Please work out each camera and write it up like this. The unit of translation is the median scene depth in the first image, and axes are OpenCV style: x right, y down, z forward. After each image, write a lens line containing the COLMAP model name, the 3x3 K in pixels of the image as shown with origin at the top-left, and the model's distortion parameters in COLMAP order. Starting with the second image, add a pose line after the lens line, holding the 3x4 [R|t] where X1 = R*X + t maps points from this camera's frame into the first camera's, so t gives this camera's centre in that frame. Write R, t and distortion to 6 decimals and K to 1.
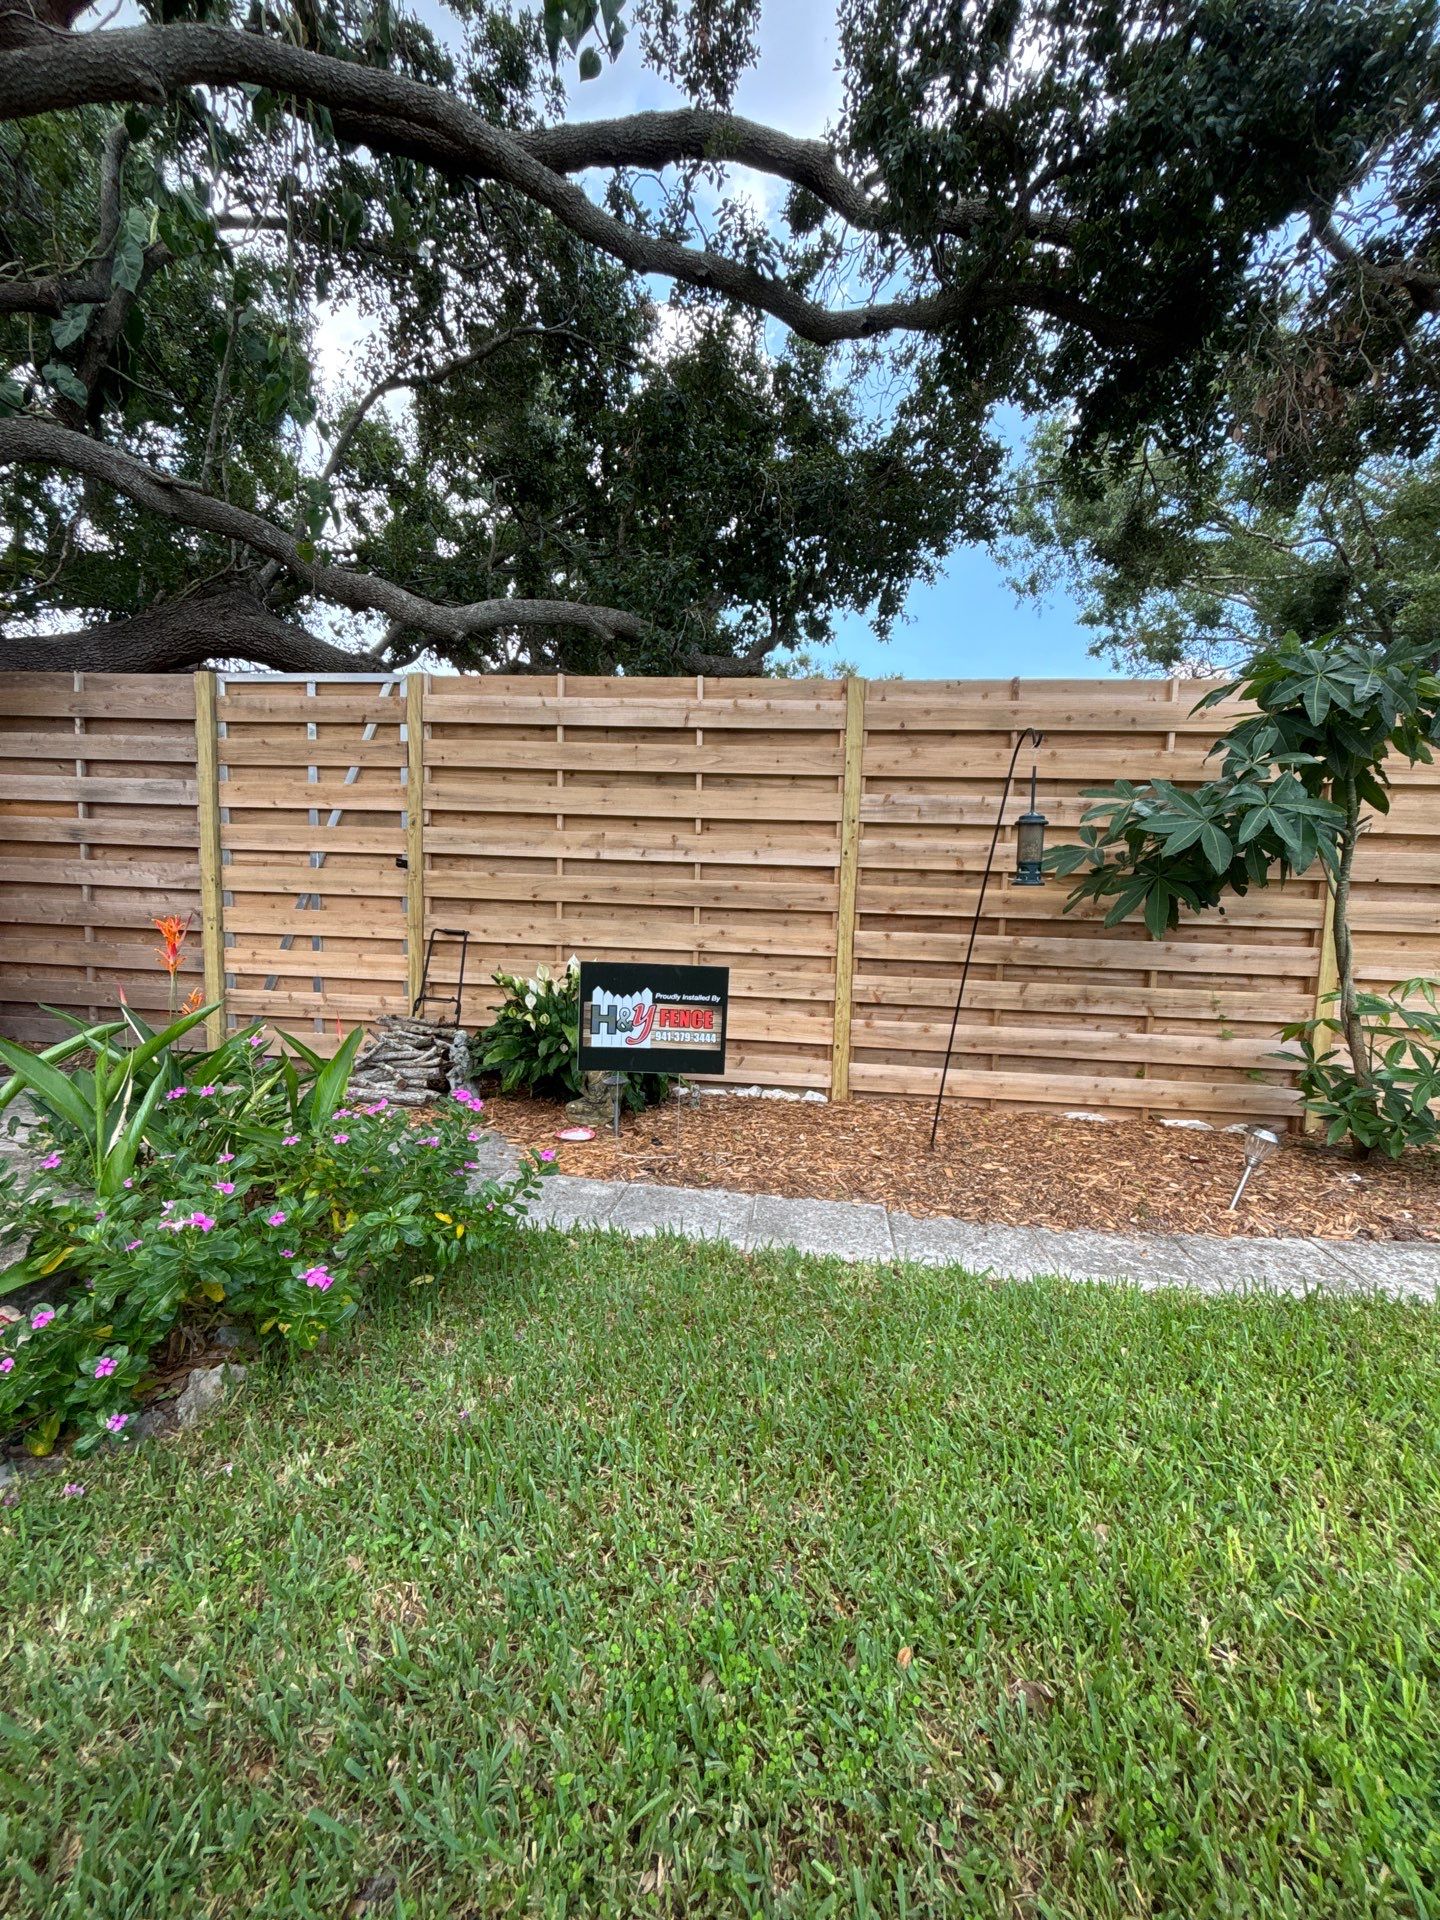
lens RADIAL K [[776.4, 0, 724.5], [0, 776.4, 954.8], [0, 0, 1]] dist [0.002208, 0.000873]
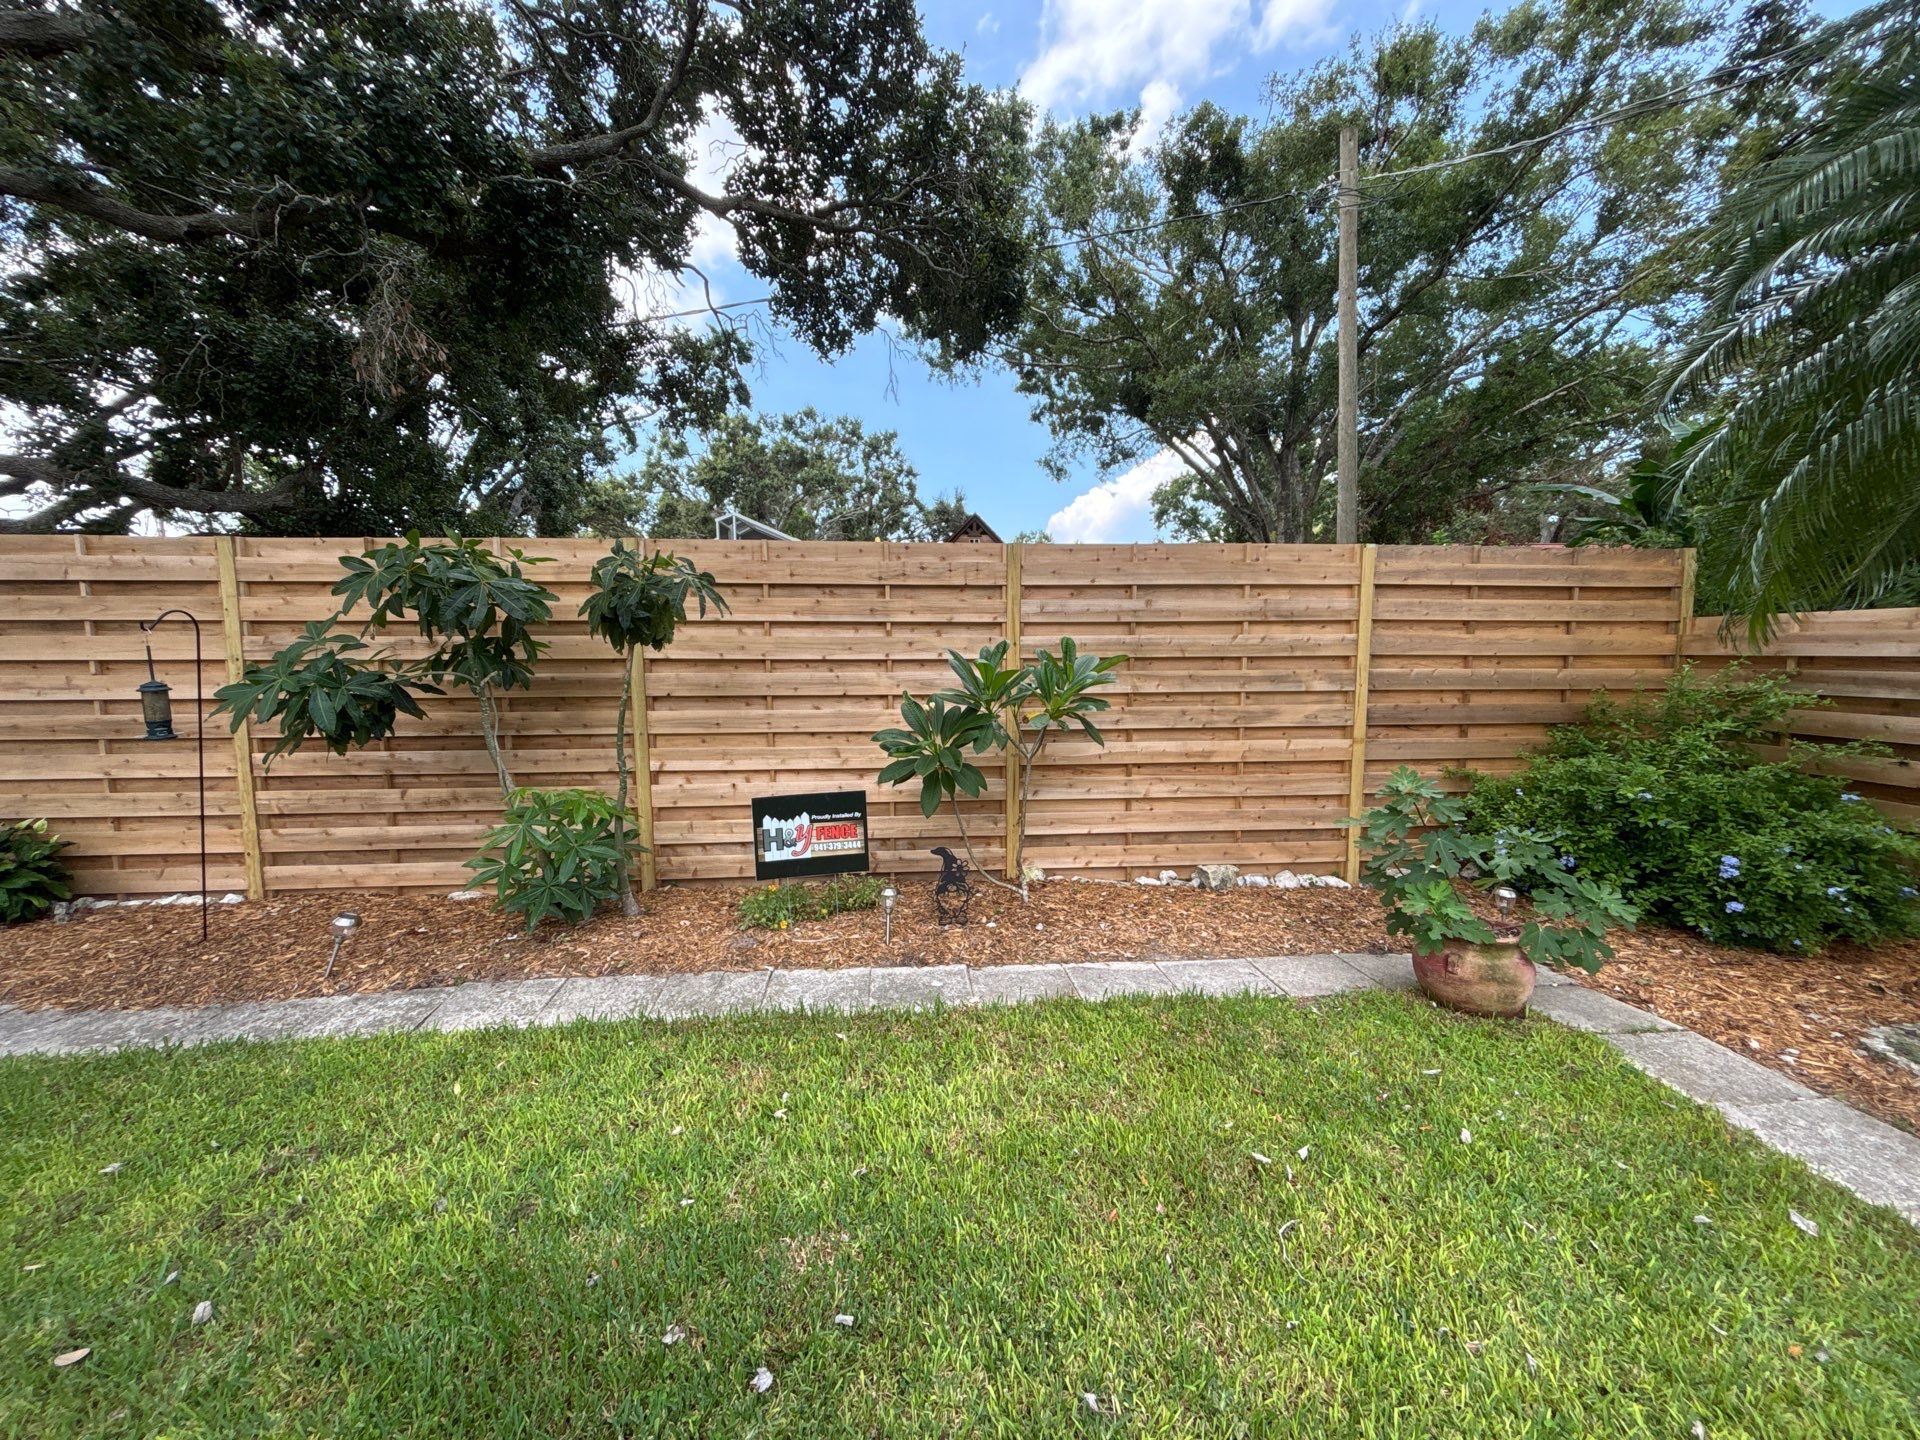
lens RADIAL K [[776.4, 0, 955.5], [0, 776.4, 711.7], [0, 0, 1]] dist [0.002208, 0.000873]
pose [[0.982126, -0.052341, 0.180803, 0.983100], [0.049187, 0.998550, 0.021887, -0.066889], [-0.181686, -0.012603, 0.983276, -0.328341]]
